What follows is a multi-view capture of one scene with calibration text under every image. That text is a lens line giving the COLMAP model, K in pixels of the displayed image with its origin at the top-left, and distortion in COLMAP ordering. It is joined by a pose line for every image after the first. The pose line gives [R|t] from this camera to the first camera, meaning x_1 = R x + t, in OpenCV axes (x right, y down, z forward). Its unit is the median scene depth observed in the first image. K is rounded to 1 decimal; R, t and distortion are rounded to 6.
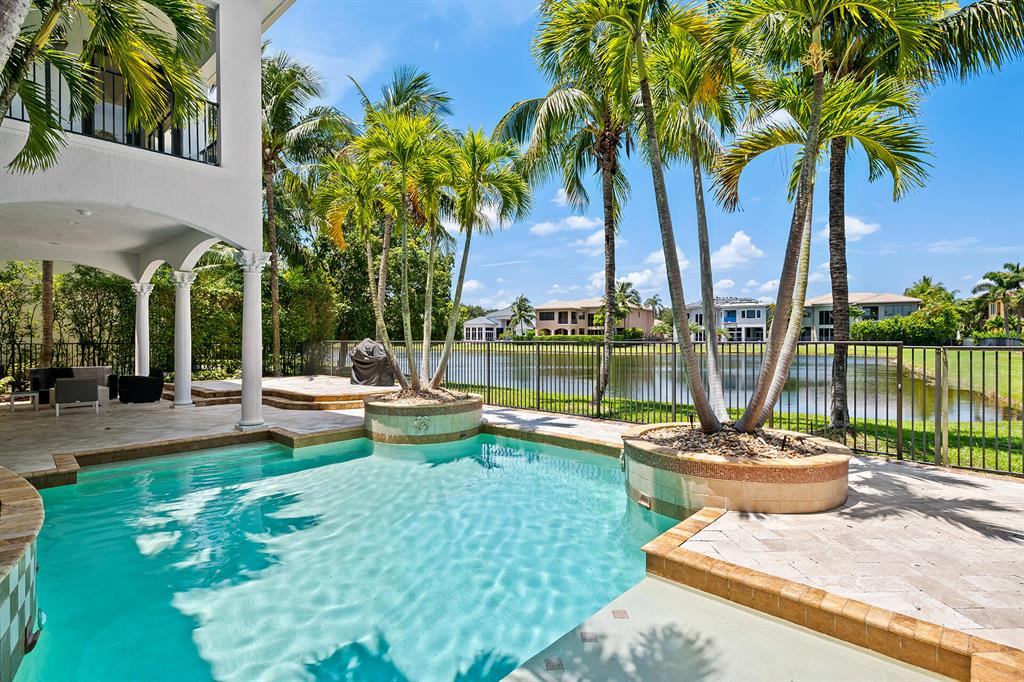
lens RADIAL K [[501.5, 0, 505.9], [0, 501.5, 338.6], [0, 0, 1]] dist [0.001164, -0.001399]
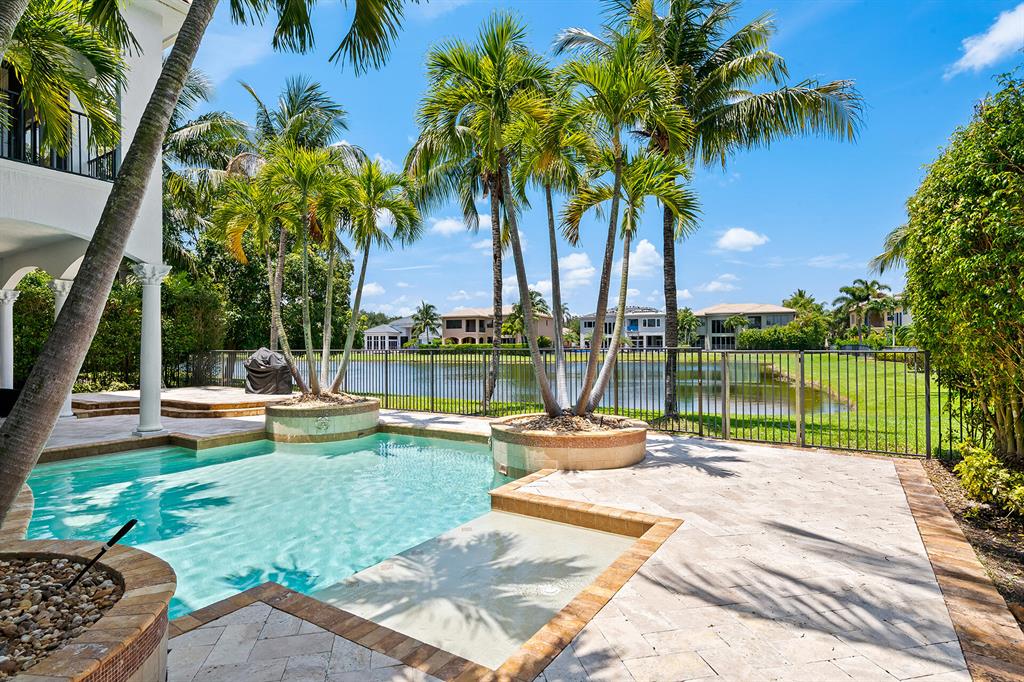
lens RADIAL K [[536.7, 0, 509.7], [0, 536.7, 343.5], [0, 0, 1]] dist [0.014556, -0.000735]
pose [[0.984054, -0.003599, 0.177833, 0.027269], [0.005015, 0.999959, -0.007511, 0.003104], [-0.177799, 0.008283, 0.984032, -0.227564]]
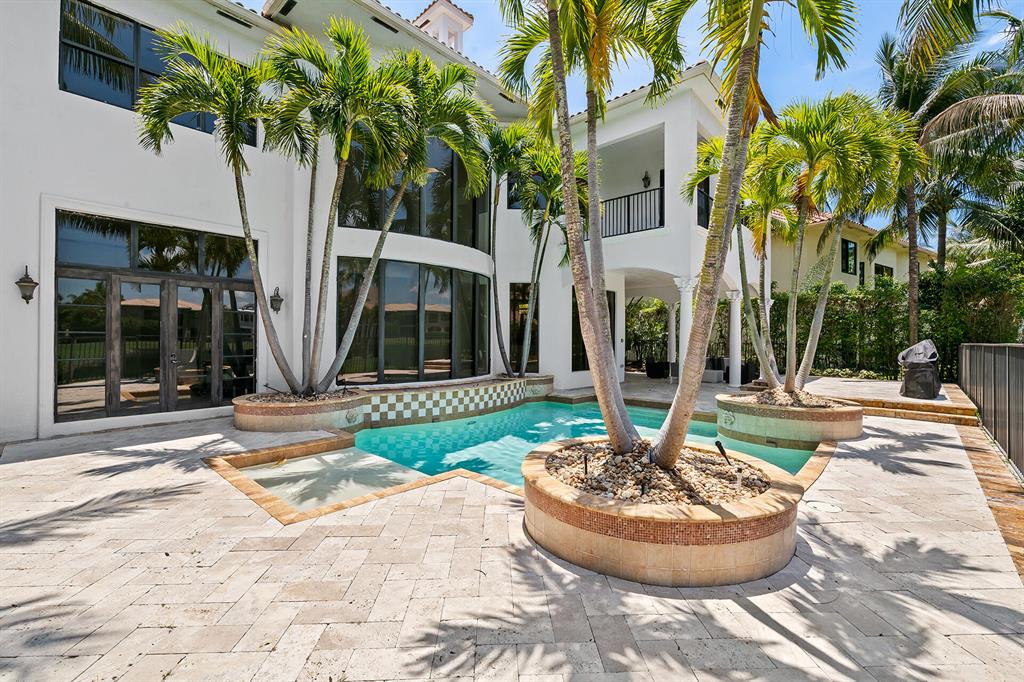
lens RADIAL K [[438.2, 0, 509.6], [0, 438.2, 336.7], [0, 0, 1]] dist [-0.002900, -0.000105]
pose [[-0.003672, -0.003289, -0.999988, 0.718667], [-0.008442, 0.999959, -0.003258, 0.005577], [0.999958, 0.008430, -0.003700, 0.506124]]
